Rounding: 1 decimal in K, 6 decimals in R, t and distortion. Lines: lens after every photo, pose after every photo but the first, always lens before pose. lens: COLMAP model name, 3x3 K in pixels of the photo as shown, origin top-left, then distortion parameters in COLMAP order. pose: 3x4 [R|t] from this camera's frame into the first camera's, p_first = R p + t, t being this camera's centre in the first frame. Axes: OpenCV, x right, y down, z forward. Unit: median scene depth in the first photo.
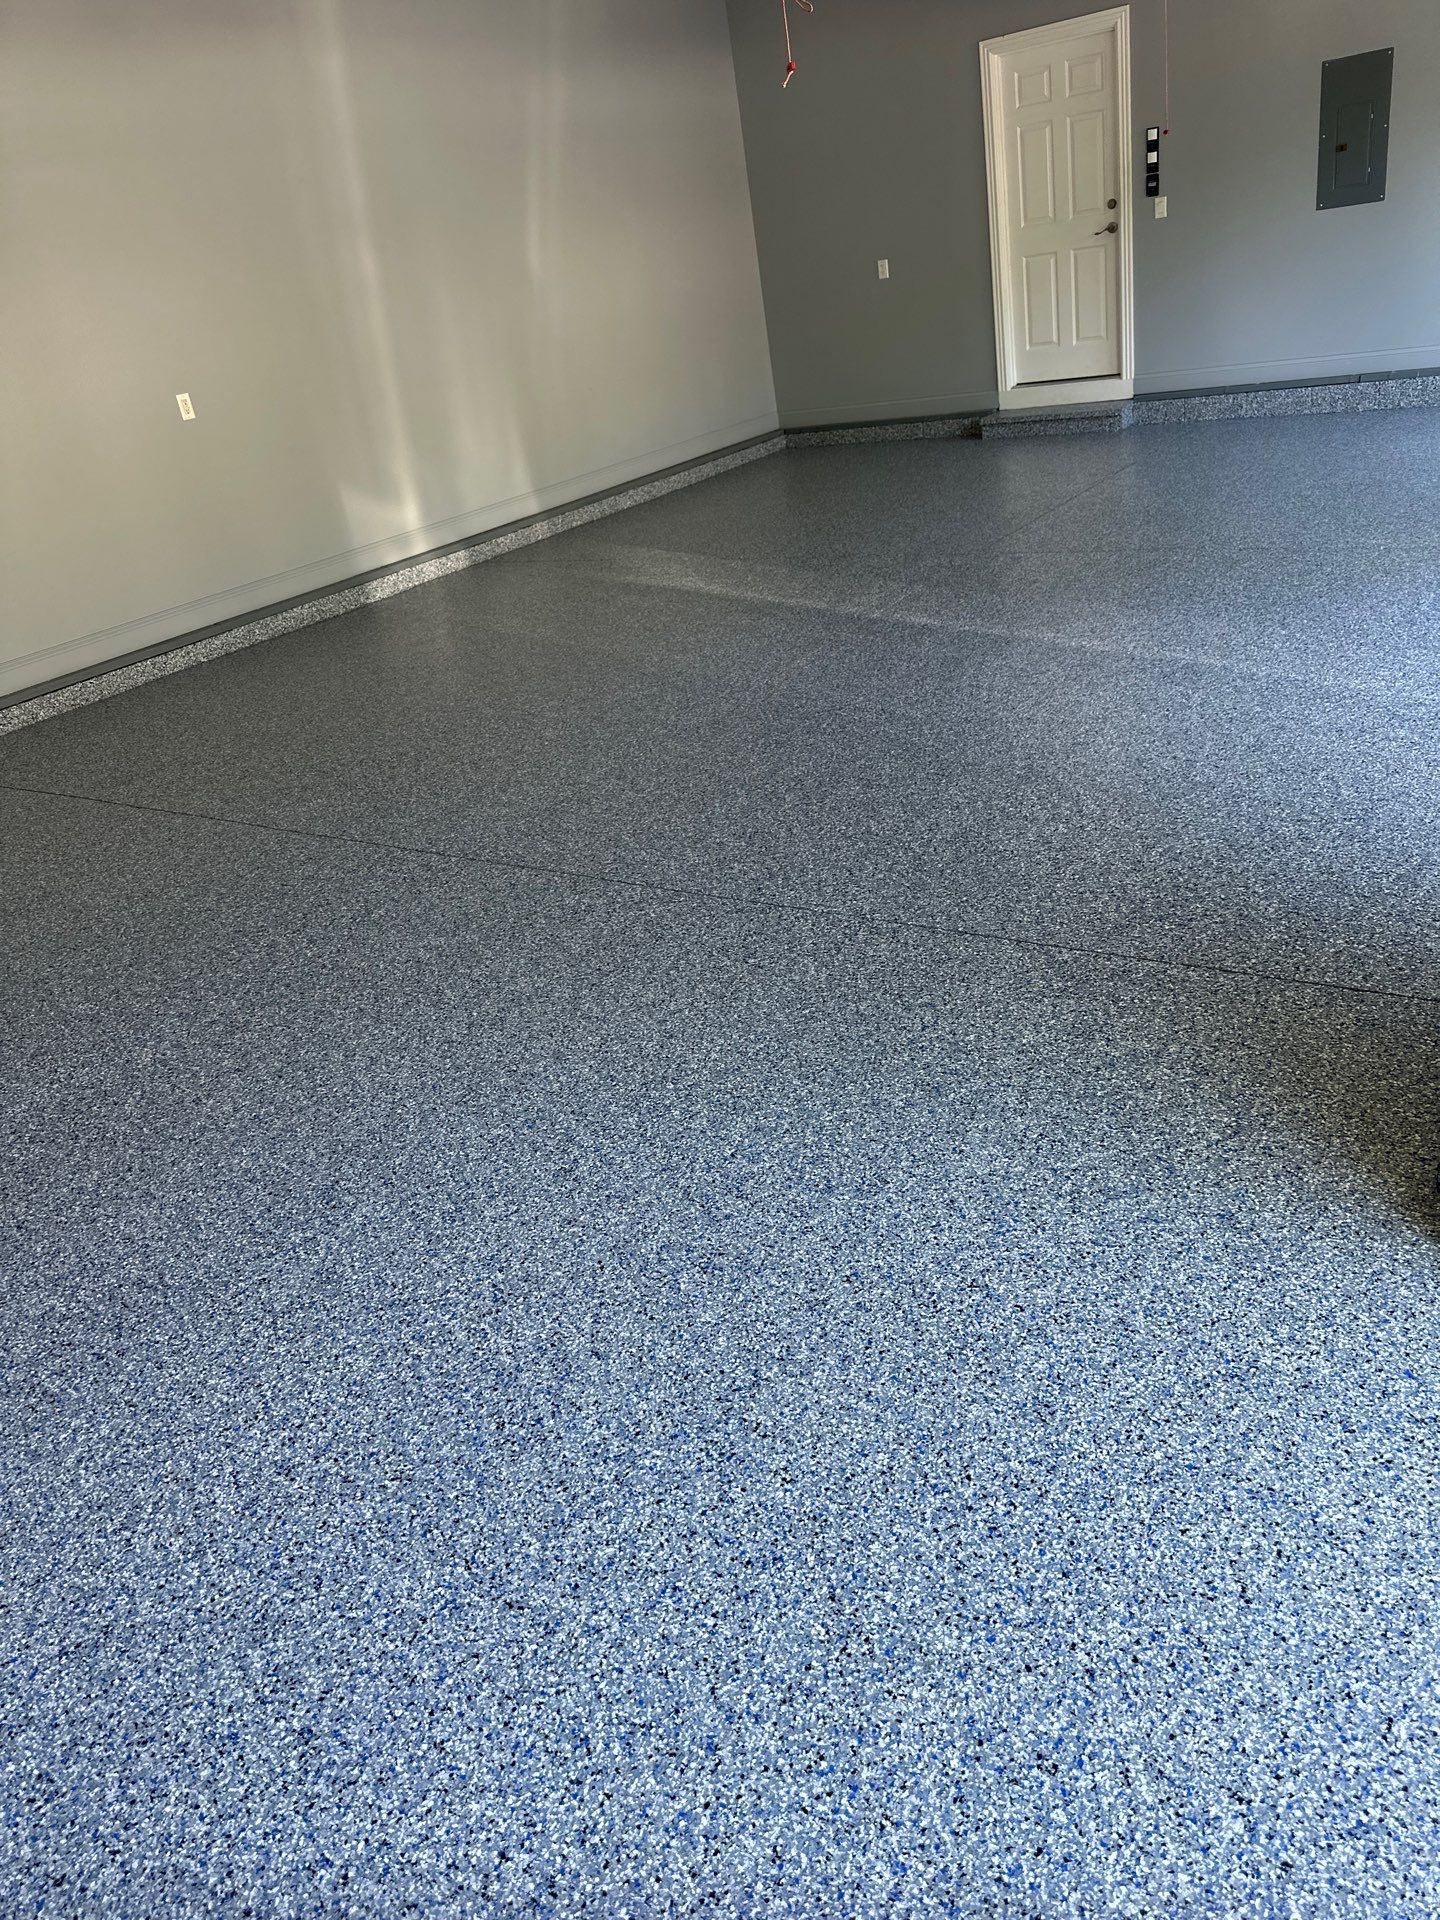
lens RADIAL K [[1386.4, 0, 737.7], [0, 1386.4, 938.4], [0, 0, 1]] dist [0.038438, -0.053882]
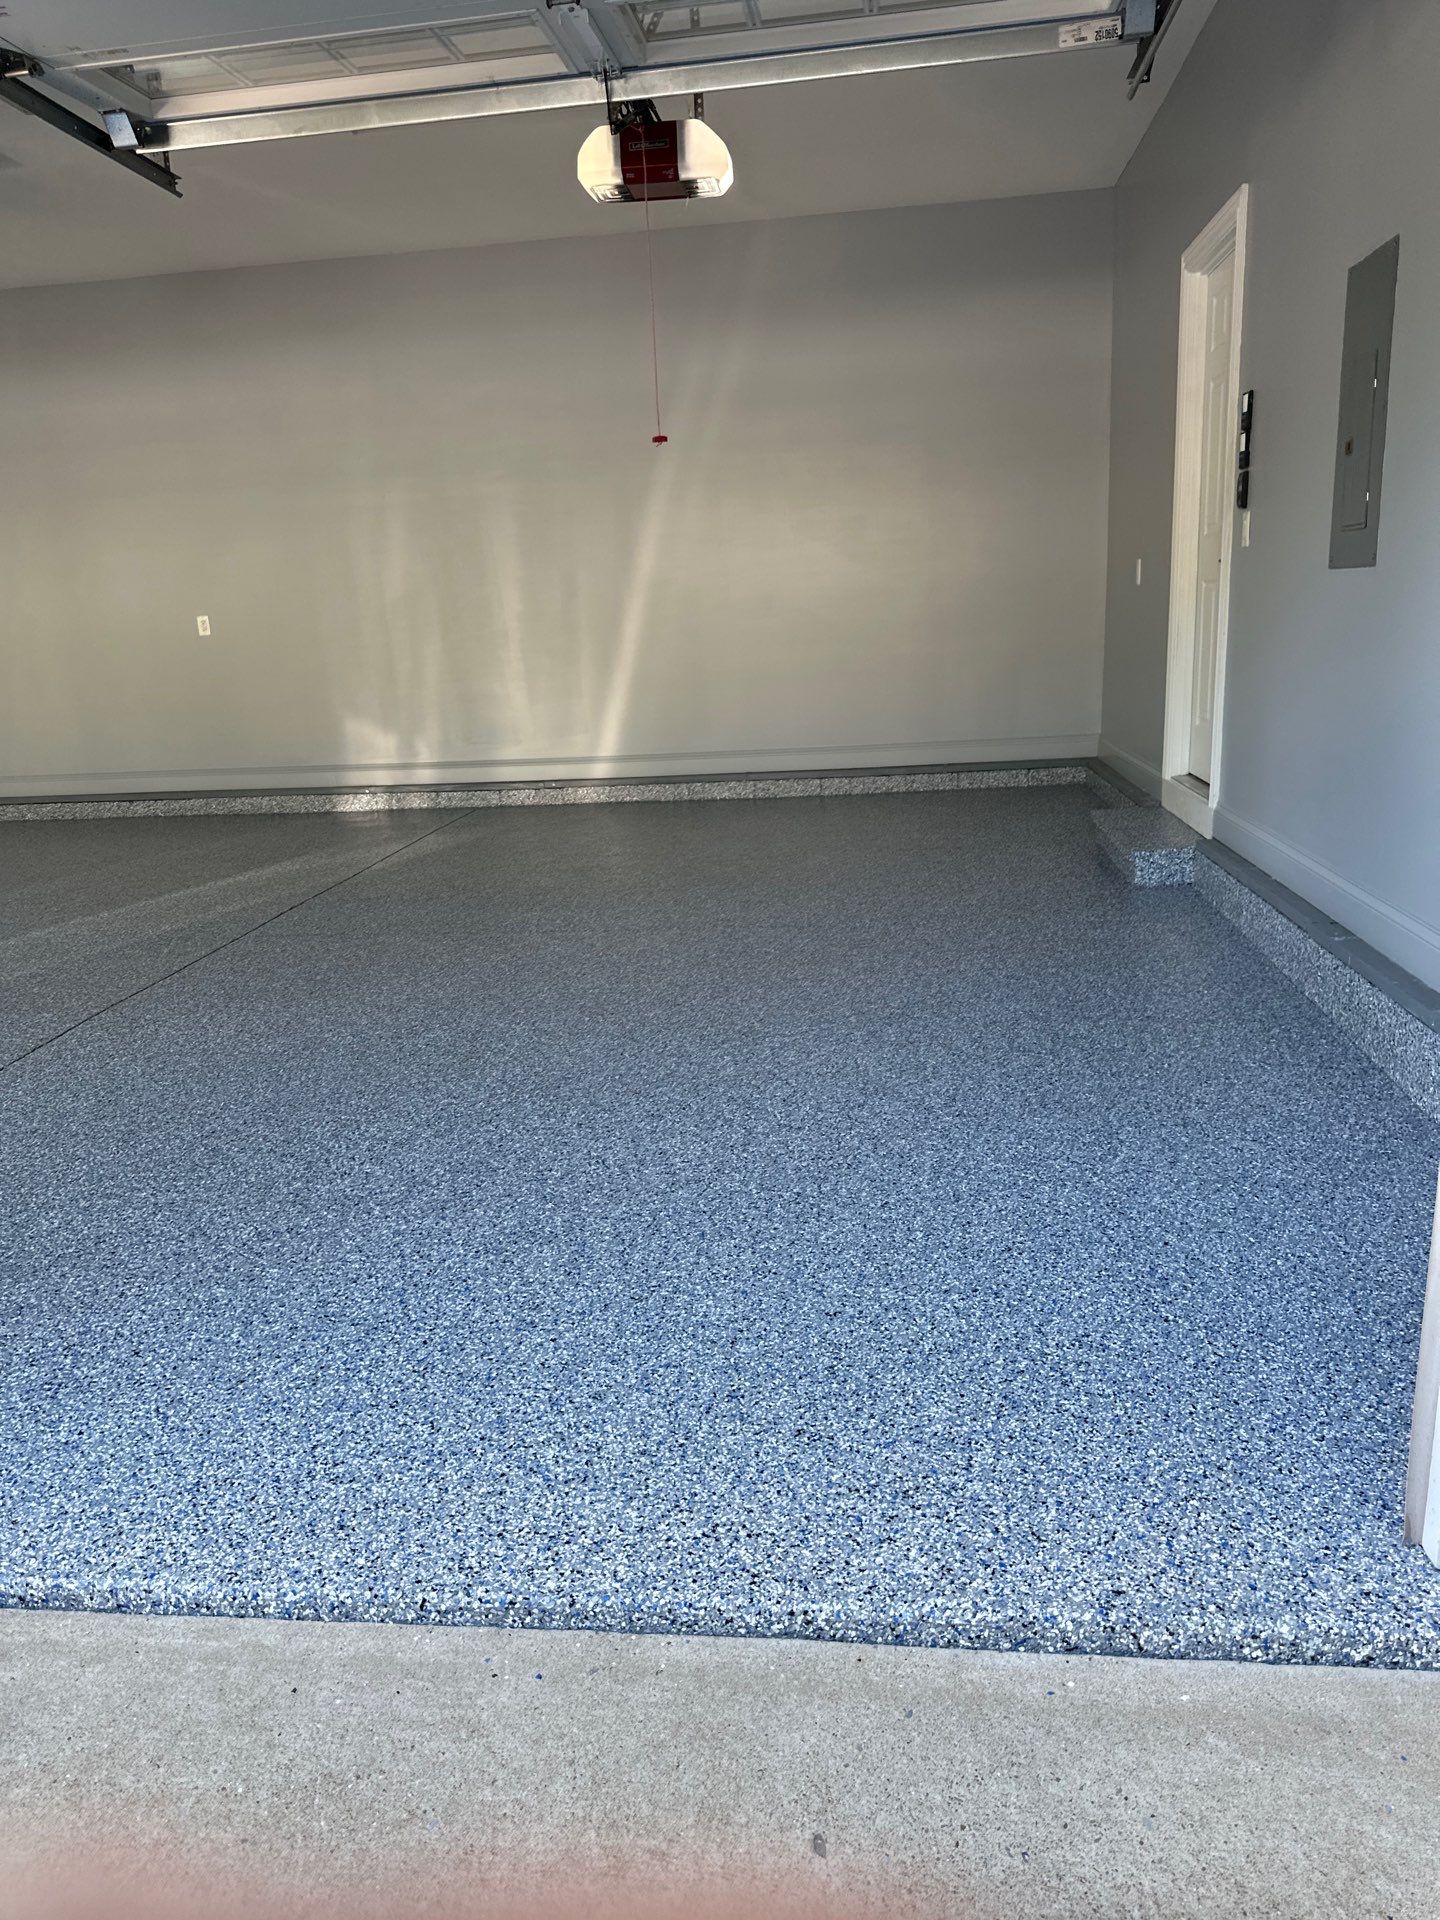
lens RADIAL K [[1386.4, 0, 749.7], [0, 1386.4, 915.2], [0, 0, 1]] dist [0.038438, -0.053882]
pose [[0.415681, 0.331235, -0.847050, 0.913078], [-0.403857, 0.901696, 0.154416, -0.516041], [0.814929, 0.277900, 0.508589, 0.802207]]
